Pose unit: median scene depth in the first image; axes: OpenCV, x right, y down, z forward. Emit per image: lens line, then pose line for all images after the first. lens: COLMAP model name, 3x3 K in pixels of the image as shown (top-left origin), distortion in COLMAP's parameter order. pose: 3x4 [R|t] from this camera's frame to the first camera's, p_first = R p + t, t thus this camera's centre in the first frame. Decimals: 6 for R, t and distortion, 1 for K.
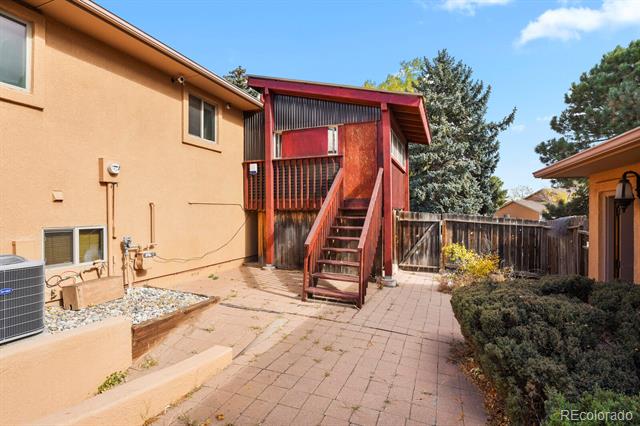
lens RADIAL K [[314.1, 0, 319.7], [0, 314.1, 211.8], [0, 0, 1]] dist [-0.008689, -0.004905]
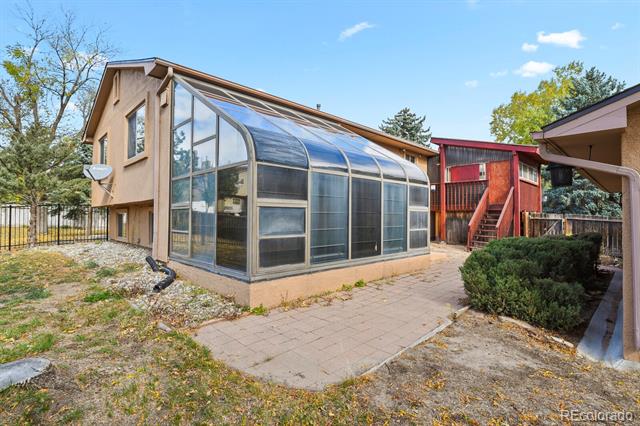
lens RADIAL K [[314.1, 0, 328.2], [0, 314.1, 210.8], [0, 0, 1]] dist [-0.008689, -0.004905]
pose [[0.916968, 0.002327, -0.398955, -0.046965], [-0.010985, 0.999751, -0.019417, 0.035591], [0.398810, 0.022187, 0.916765, -0.895418]]
